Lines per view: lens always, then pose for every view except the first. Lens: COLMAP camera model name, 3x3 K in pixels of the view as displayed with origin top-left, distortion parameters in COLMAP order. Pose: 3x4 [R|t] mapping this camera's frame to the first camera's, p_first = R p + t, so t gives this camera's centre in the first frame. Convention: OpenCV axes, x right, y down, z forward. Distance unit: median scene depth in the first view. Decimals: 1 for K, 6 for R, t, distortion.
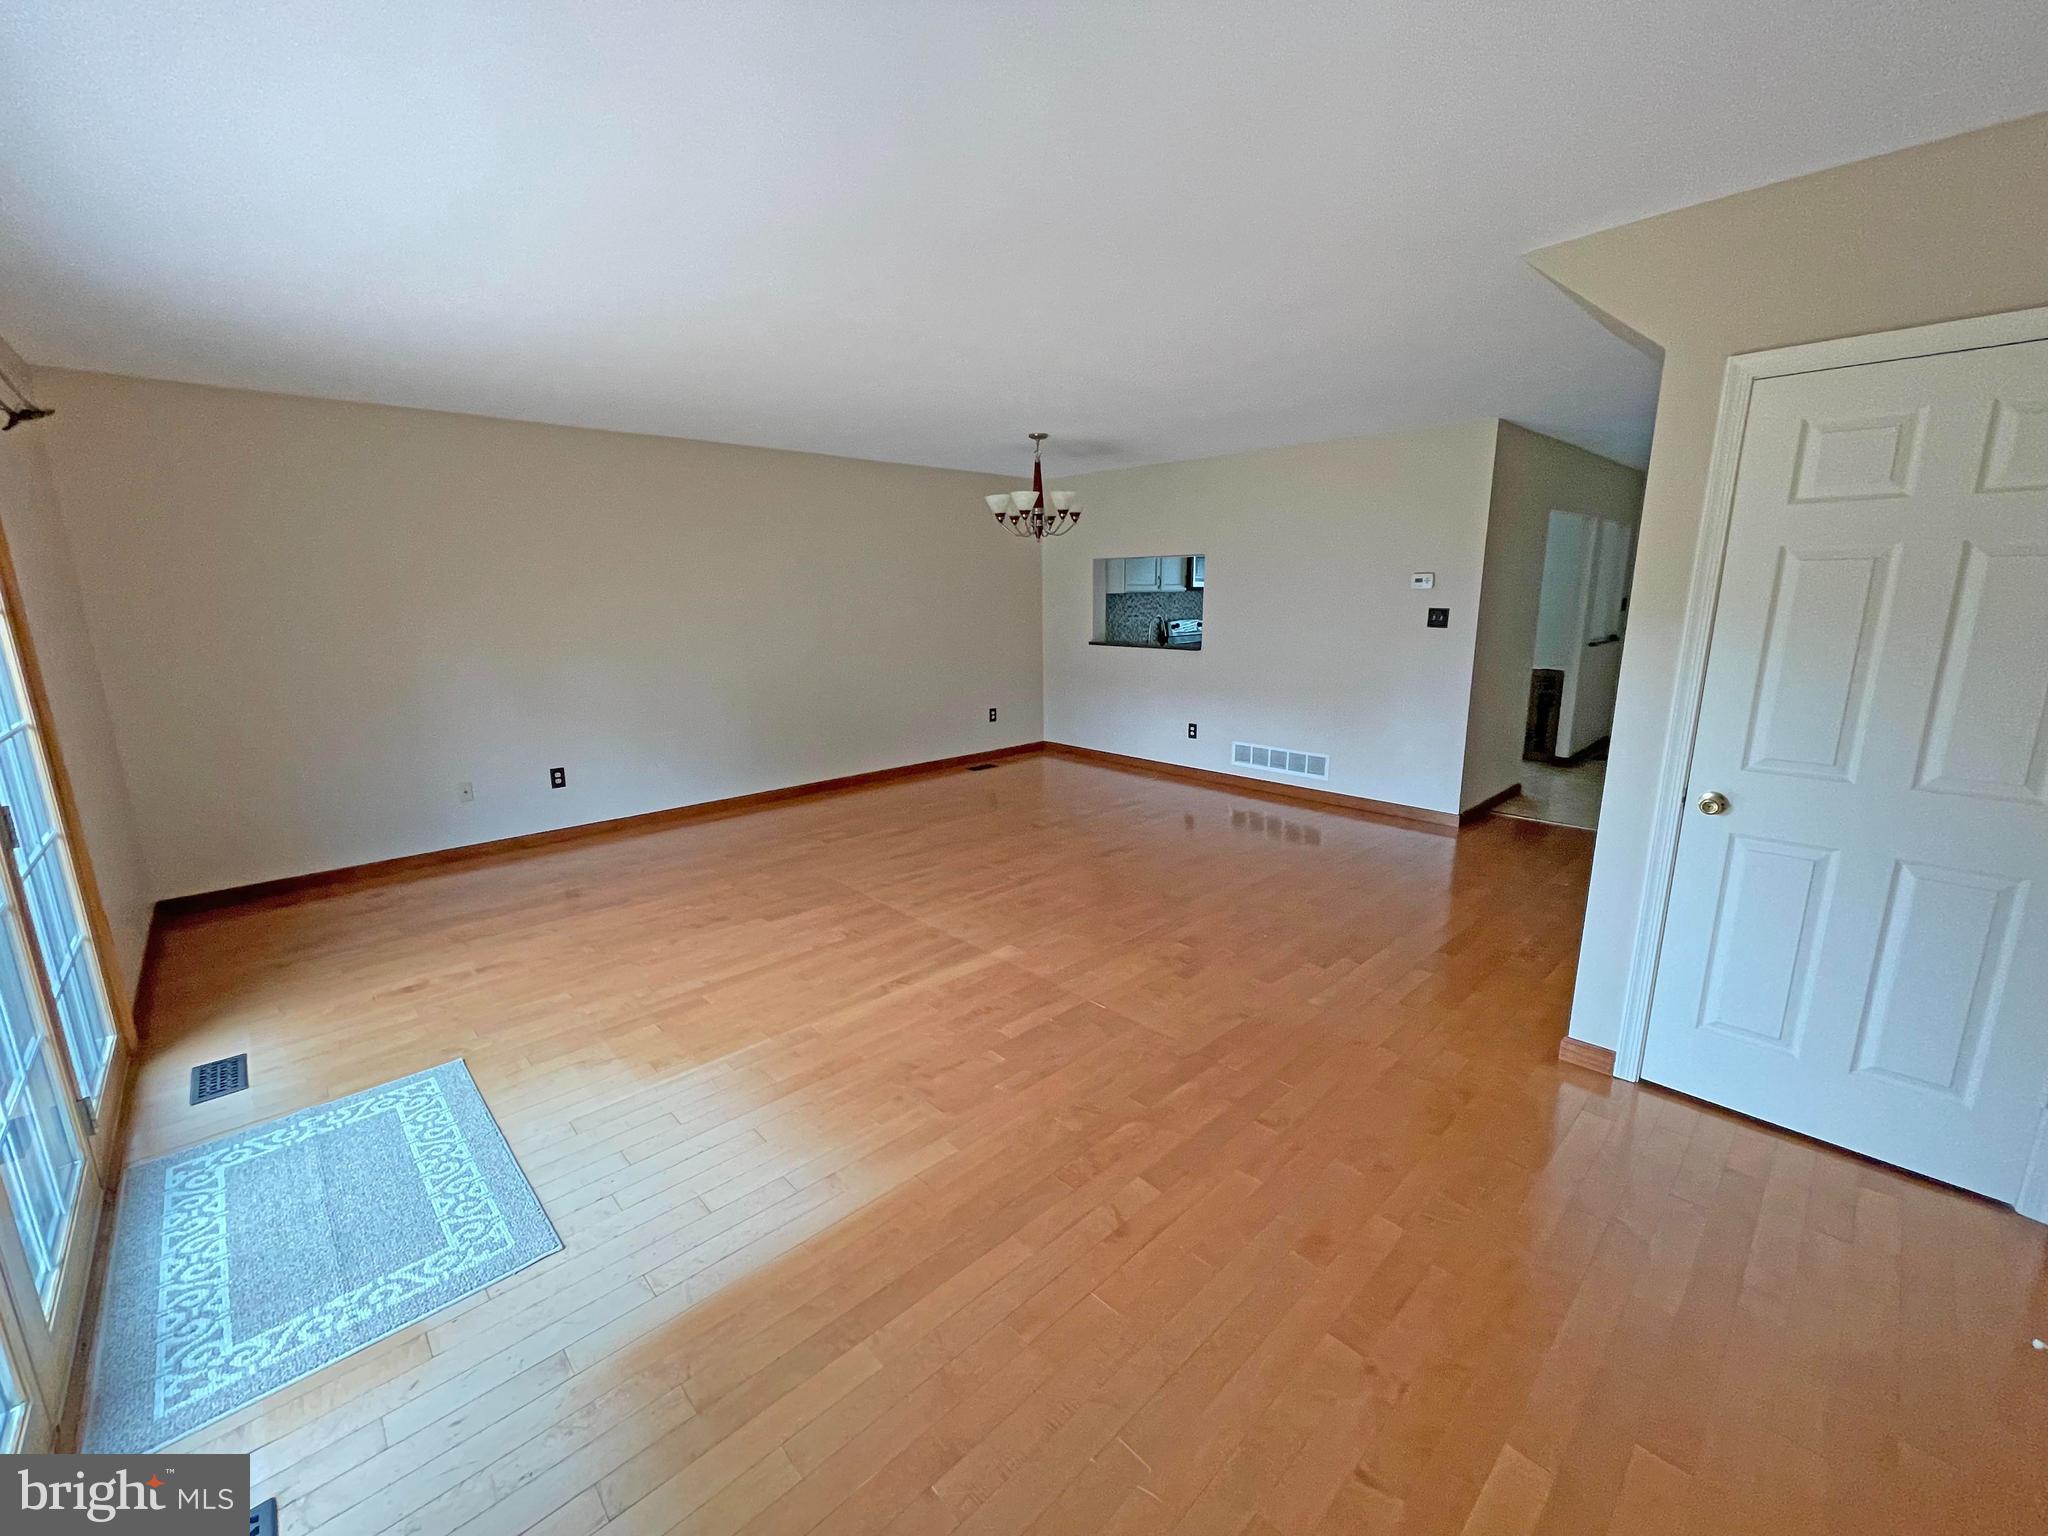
lens RADIAL K [[823.9, 0, 1015.4], [0, 823.9, 763.6], [0, 0, 1]] dist [0.001354, -0.008311]
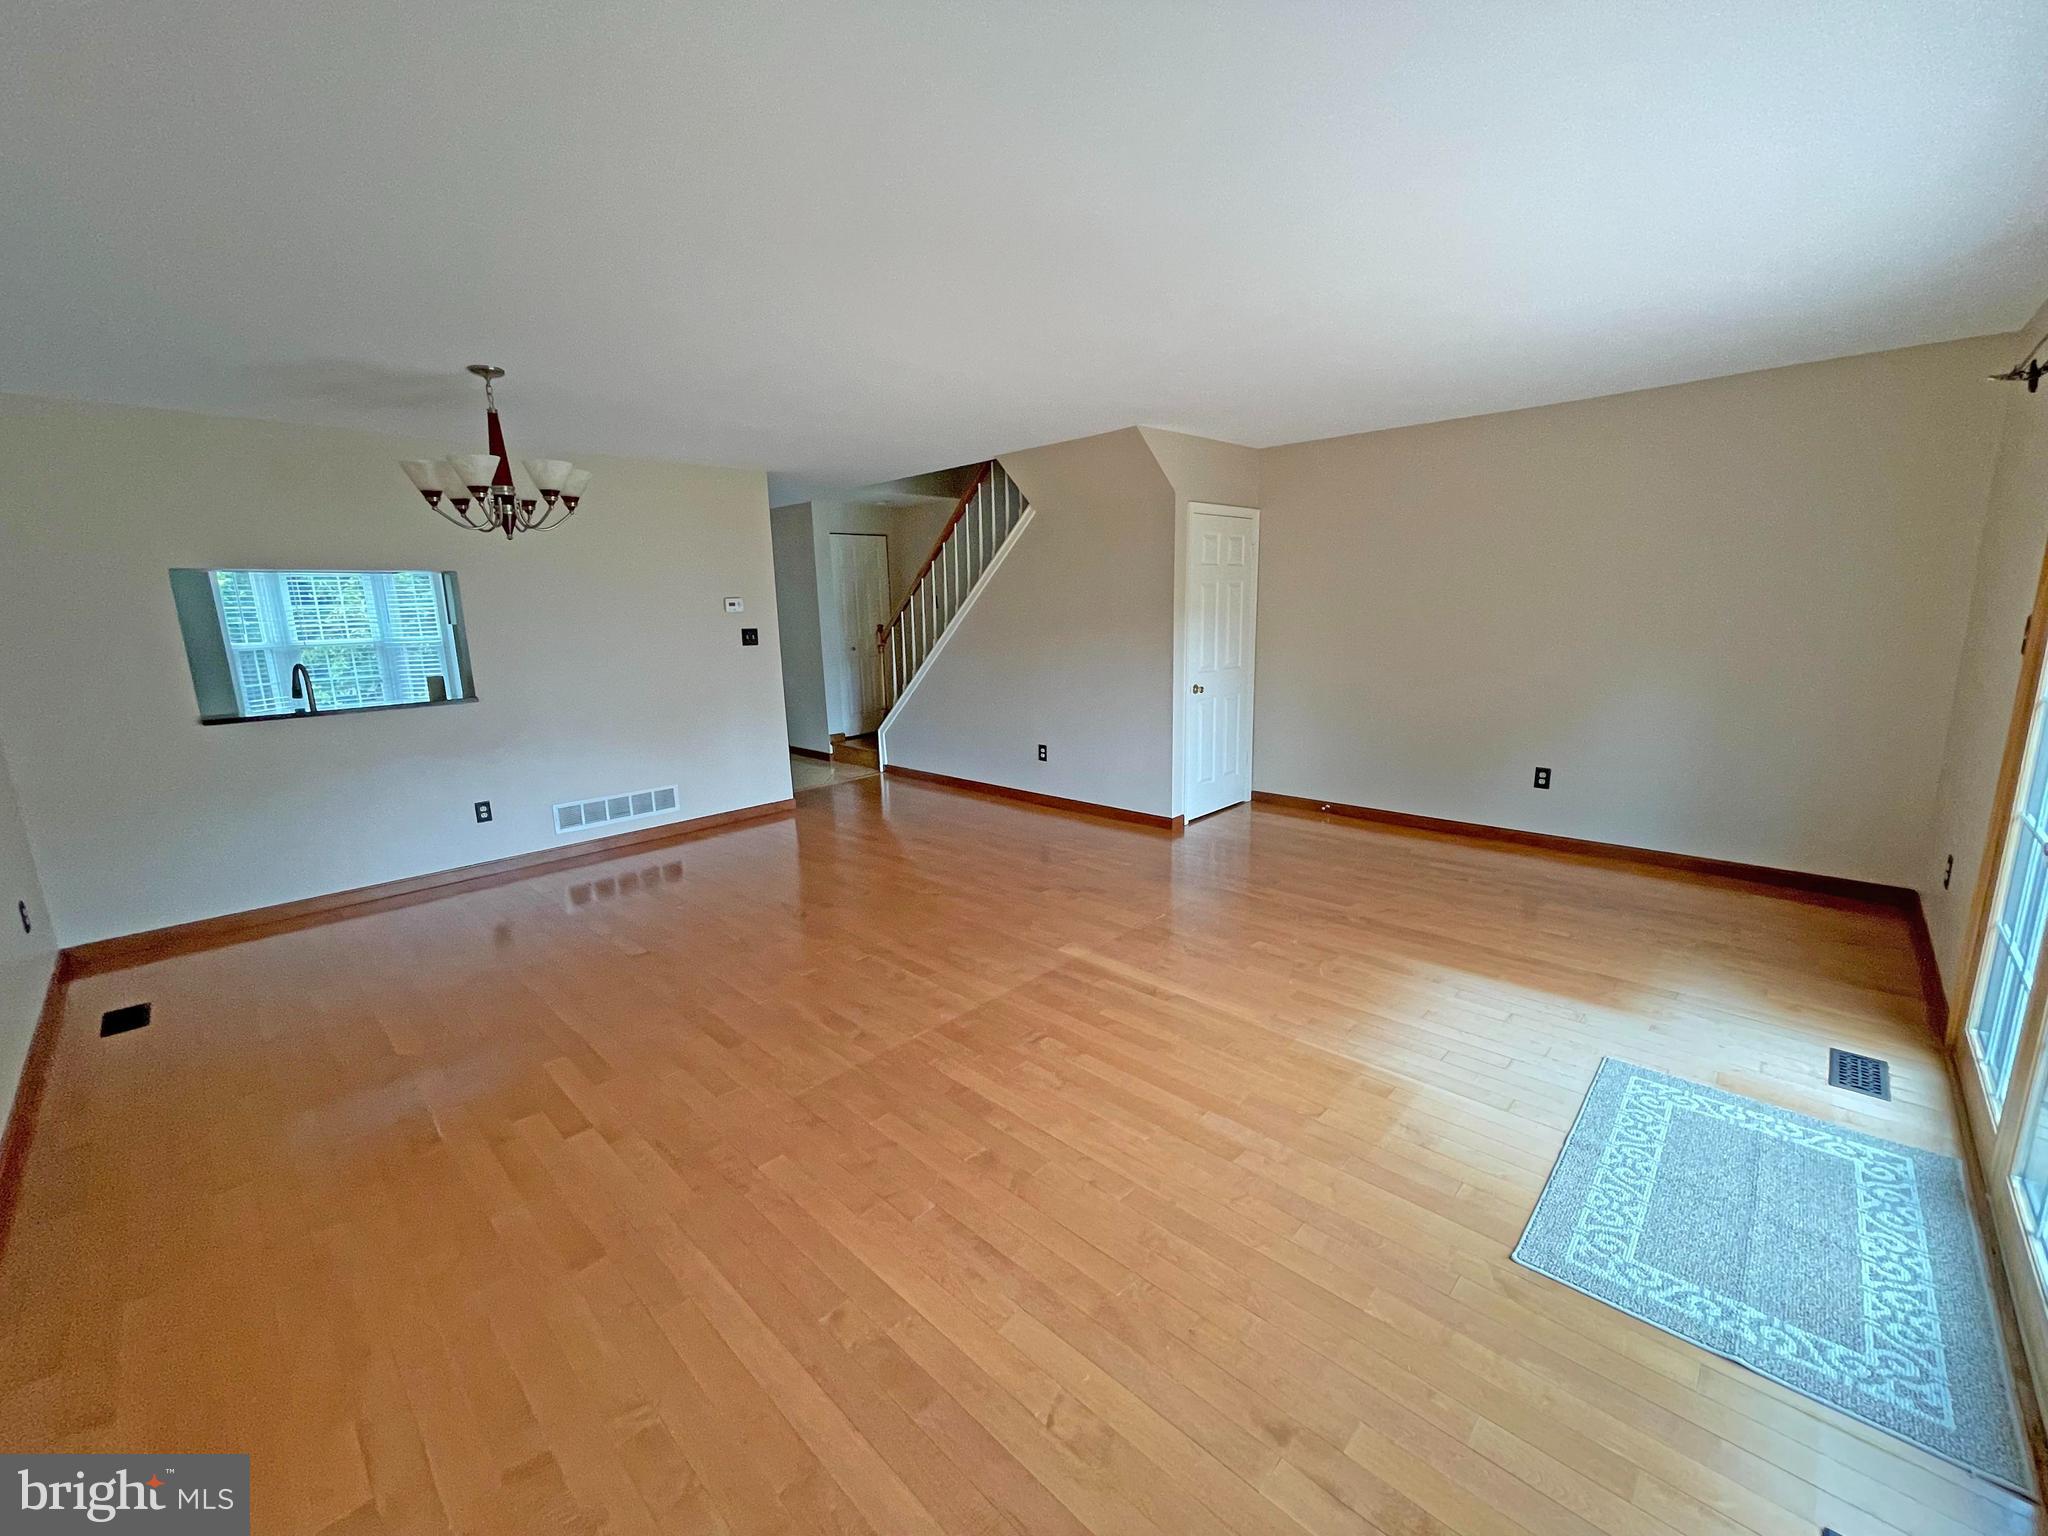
lens RADIAL K [[823.9, 0, 1015.4], [0, 823.9, 763.6], [0, 0, 1]] dist [0.001354, -0.008311]
pose [[-0.044988, -0.180870, 0.982477, -0.870895], [0.233482, 0.954331, 0.186380, -0.180346], [-0.971320, 0.237776, -0.000704, 0.907068]]
